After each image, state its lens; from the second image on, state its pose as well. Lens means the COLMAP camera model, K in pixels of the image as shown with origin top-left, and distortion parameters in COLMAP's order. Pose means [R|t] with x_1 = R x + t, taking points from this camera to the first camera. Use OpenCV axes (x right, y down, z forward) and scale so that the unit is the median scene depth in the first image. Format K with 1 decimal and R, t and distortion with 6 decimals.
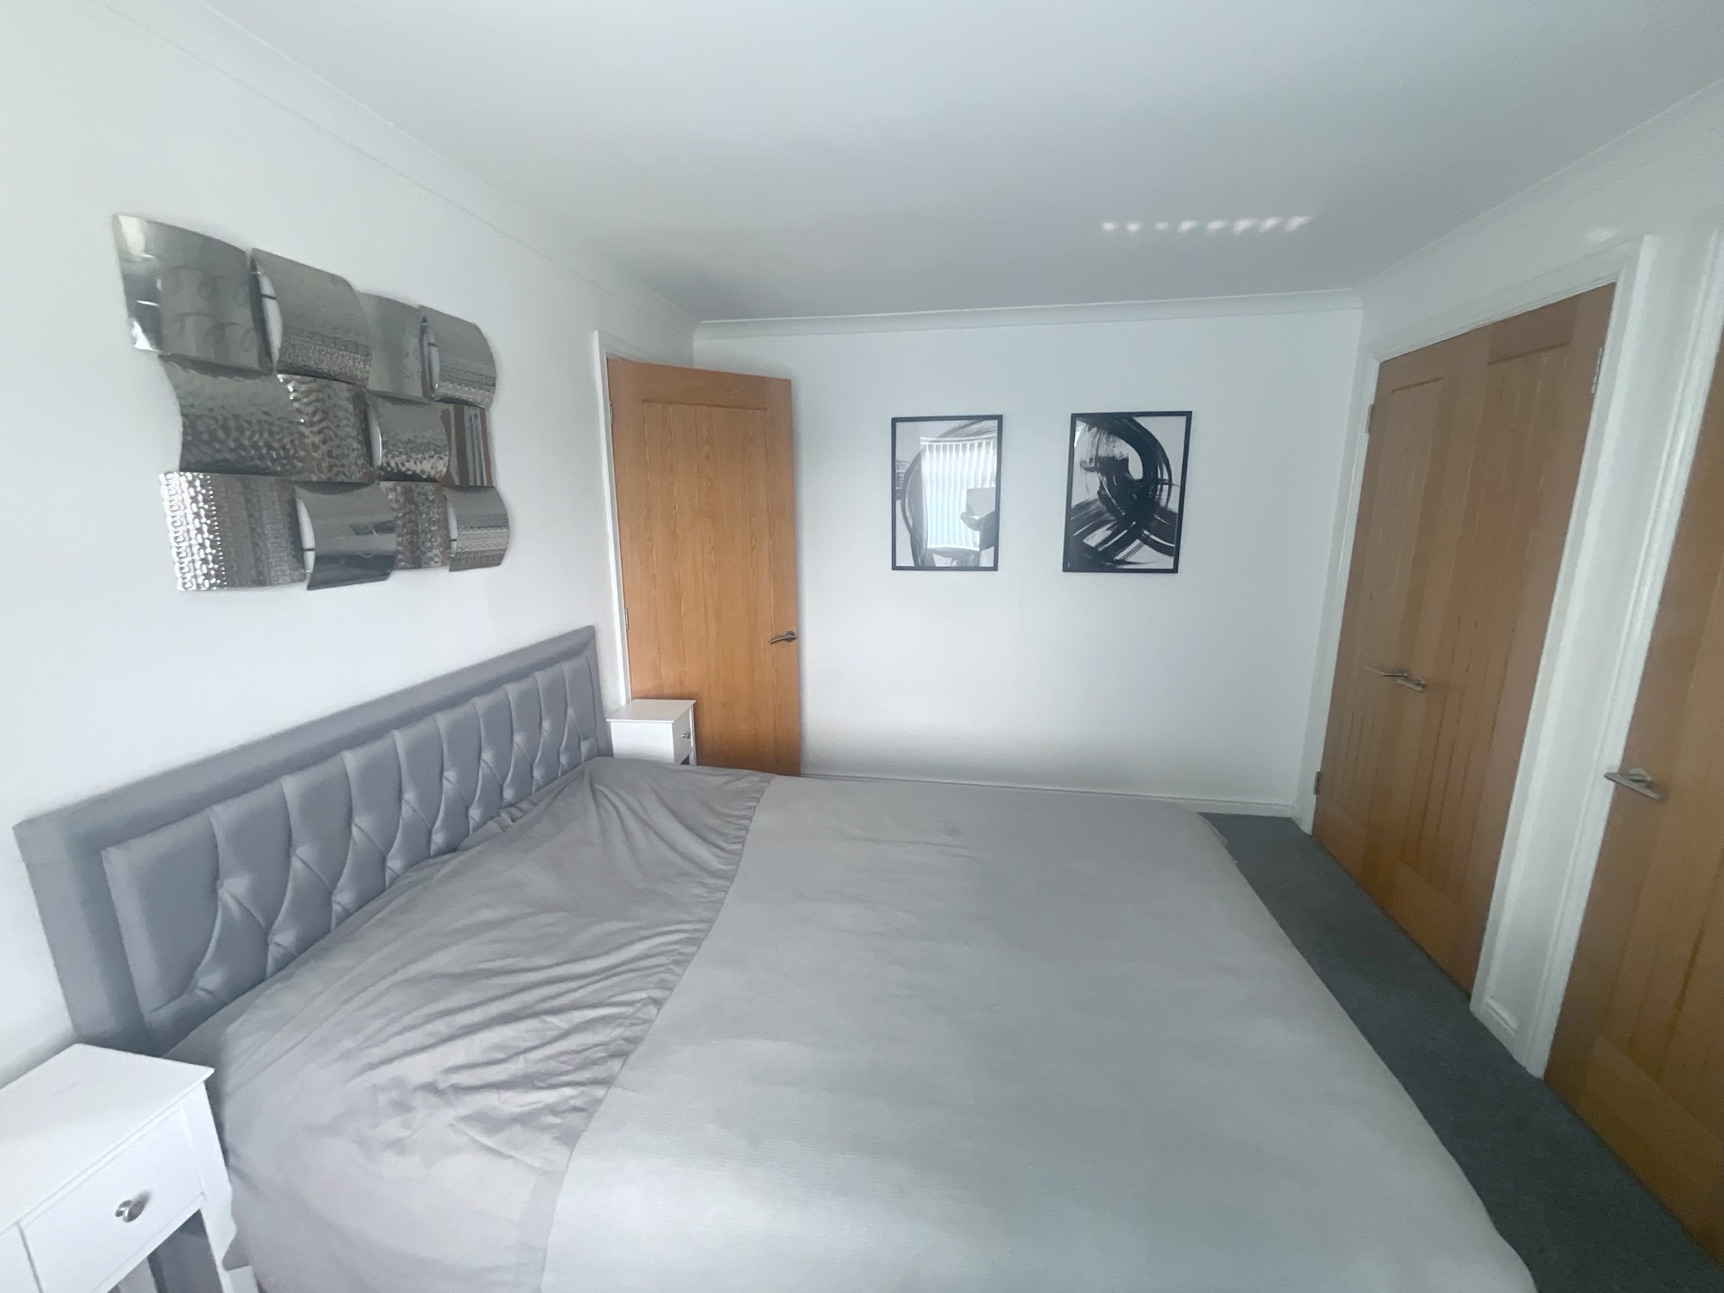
lens RADIAL K [[697.8, 0, 862.0], [0, 697.8, 646.5], [0, 0, 1]] dist [-0.000820, -0.000648]
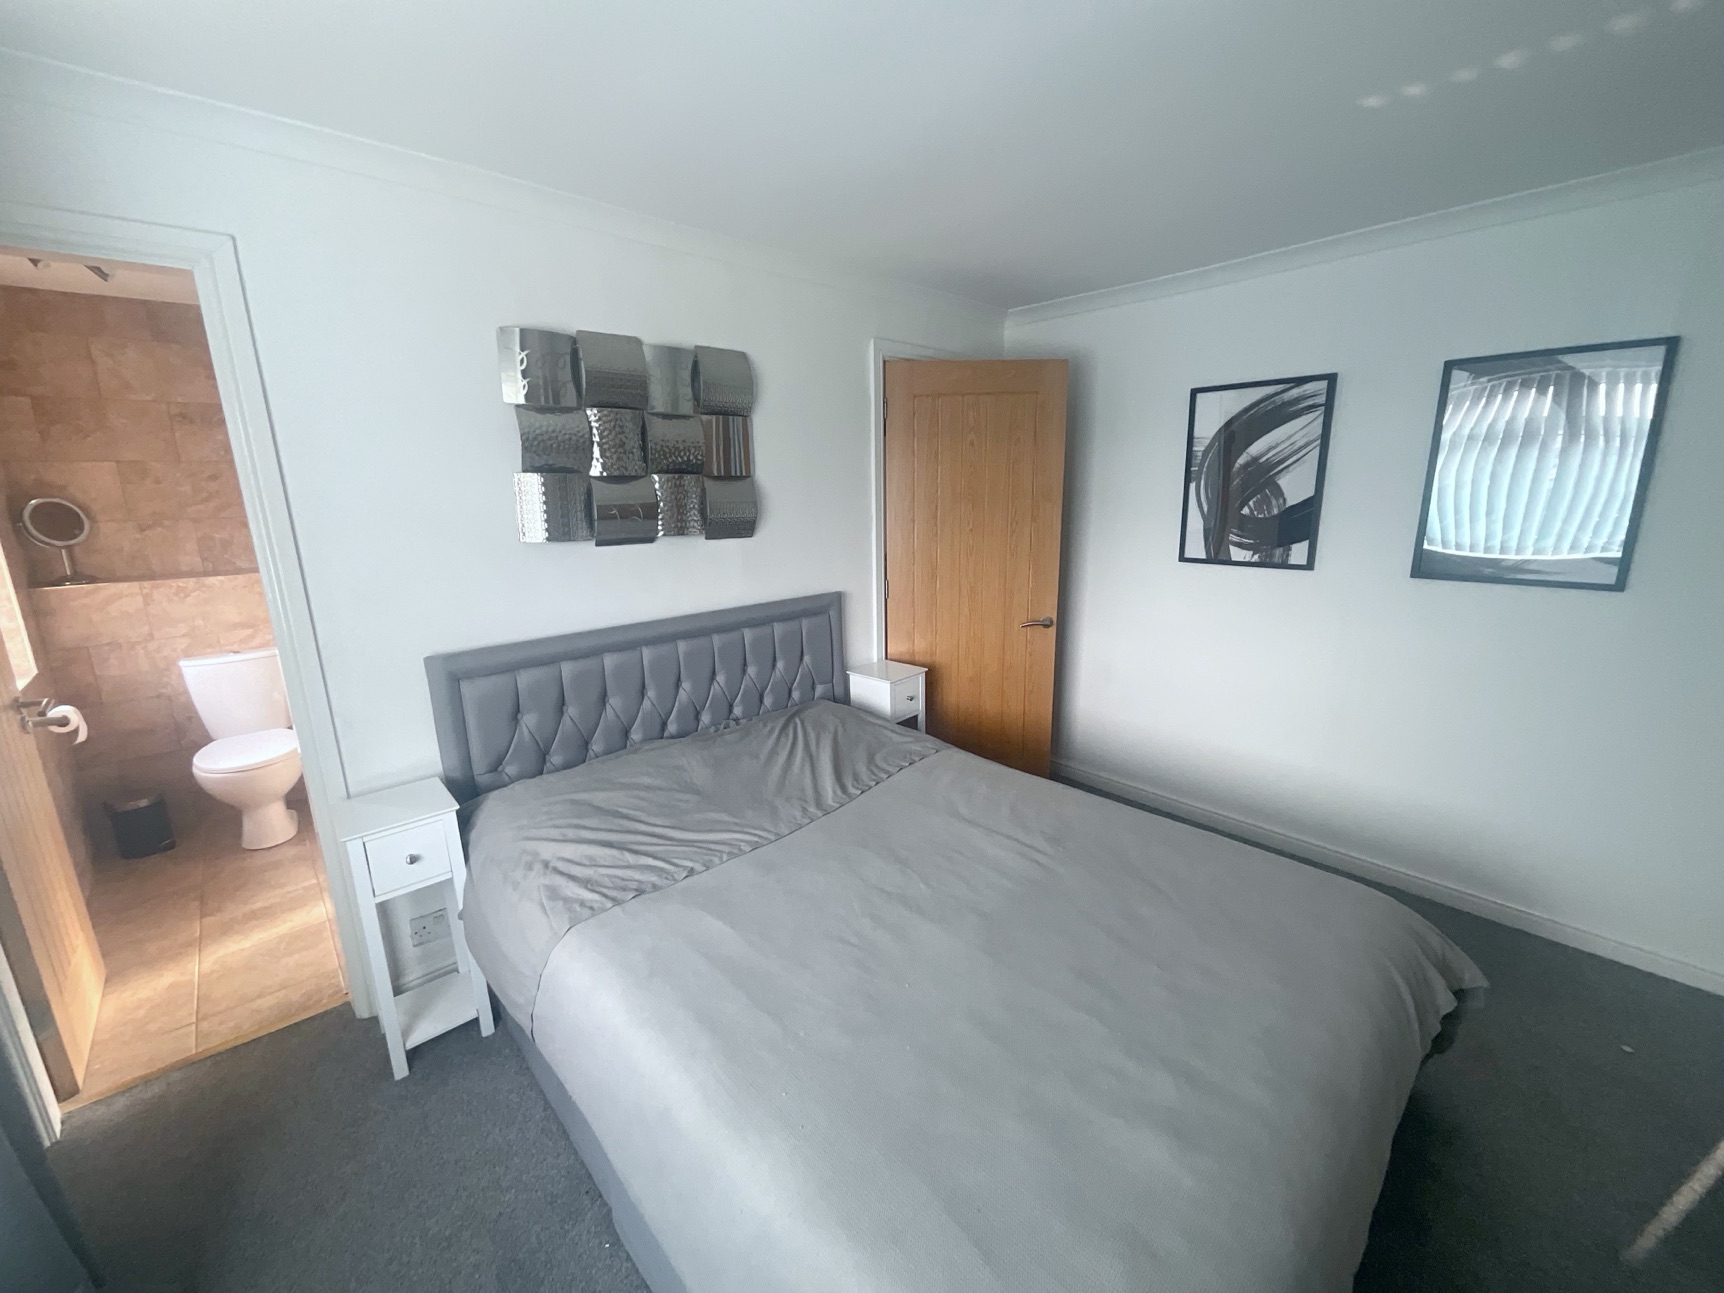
lens RADIAL K [[696.0, 0, 864.2], [0, 696.0, 647.3], [0, 0, 1]] dist [-0.018360, 0.008356]
pose [[0.788407, 0.131847, -0.600858, 0.361995], [-0.116633, 0.991083, 0.064437, -0.015958], [0.603995, 0.019277, 0.796755, 0.077707]]
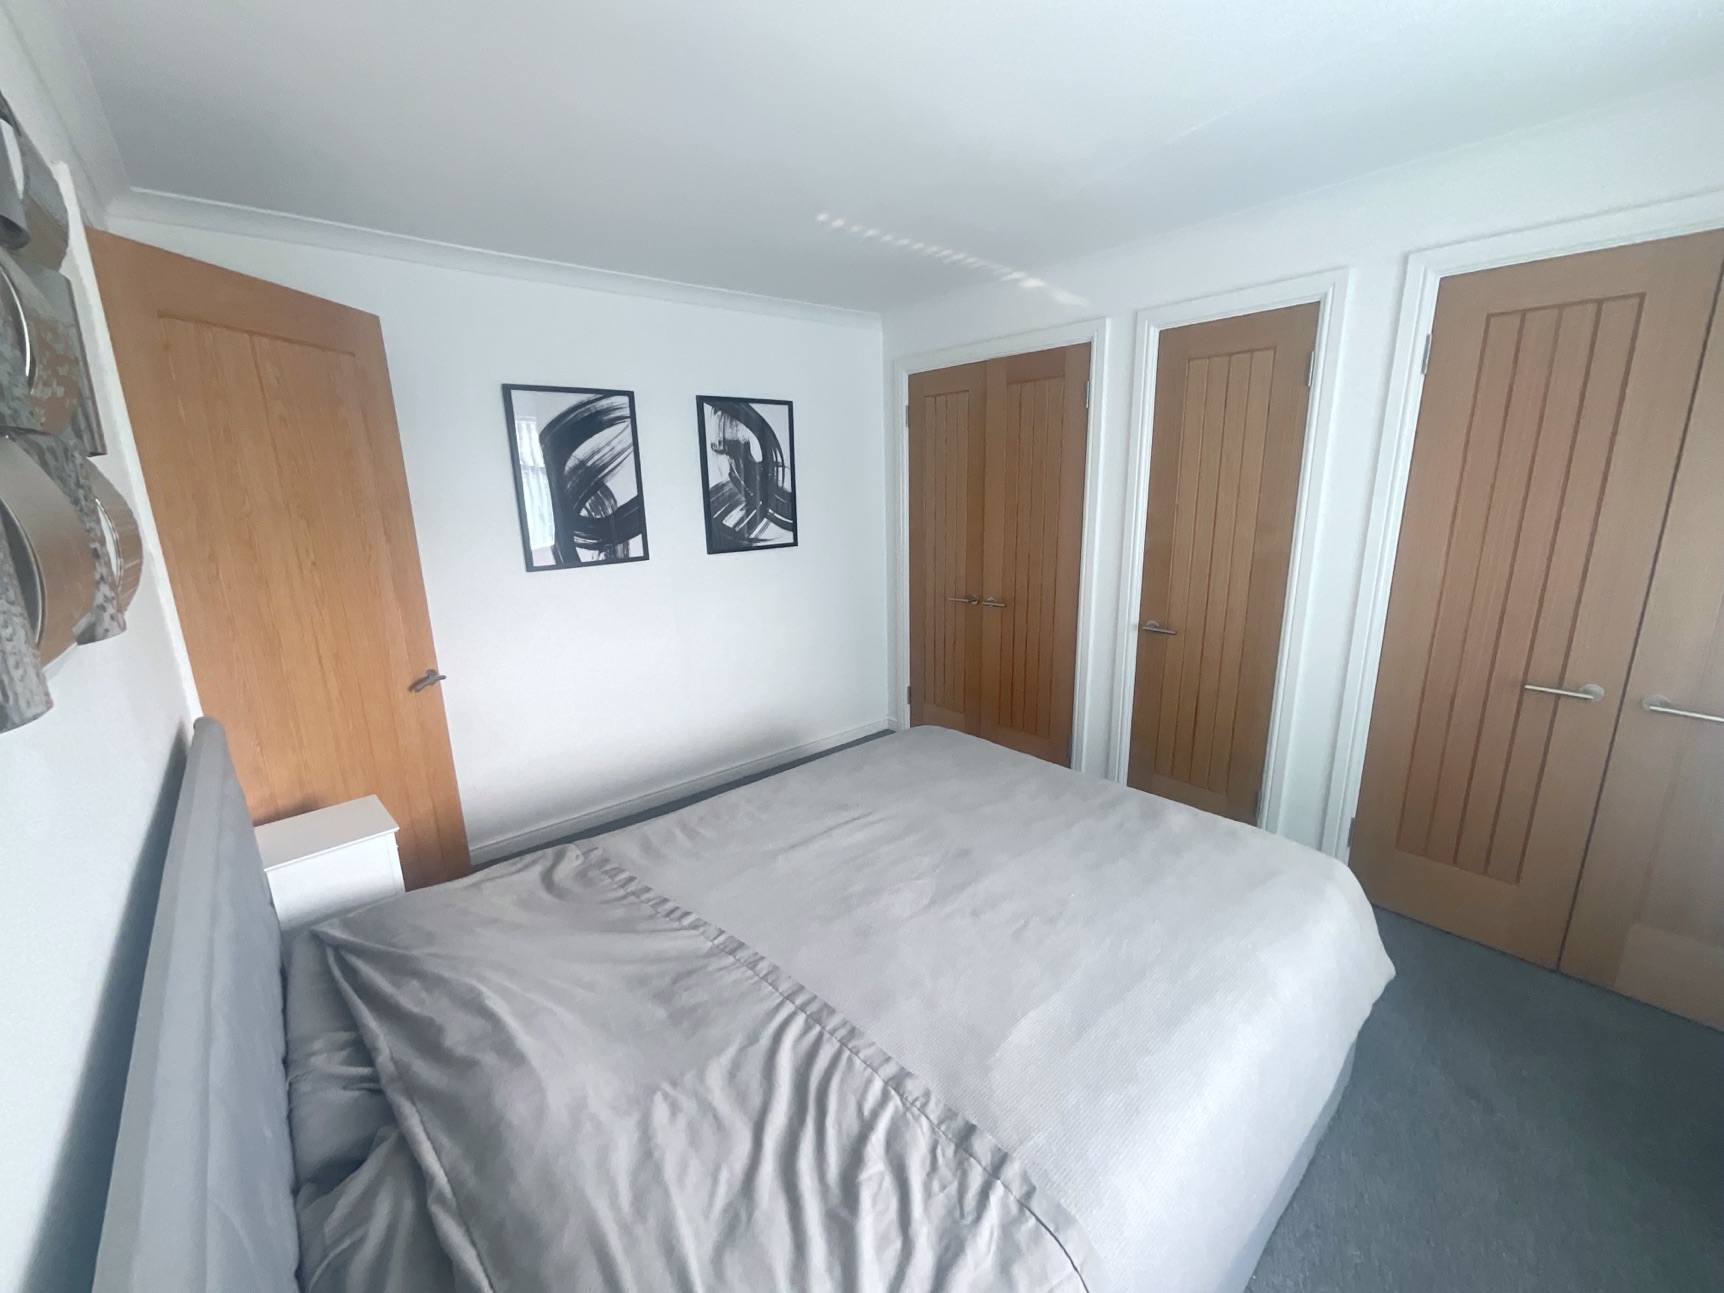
lens RADIAL K [[696.0, 0, 864.2], [0, 696.0, 647.3], [0, 0, 1]] dist [-0.018360, 0.008356]
pose [[0.638195, -0.189517, 0.746184, -0.437868], [0.181914, 0.978903, 0.093036, -0.036954], [-0.748074, 0.076366, 0.659207, 0.239342]]
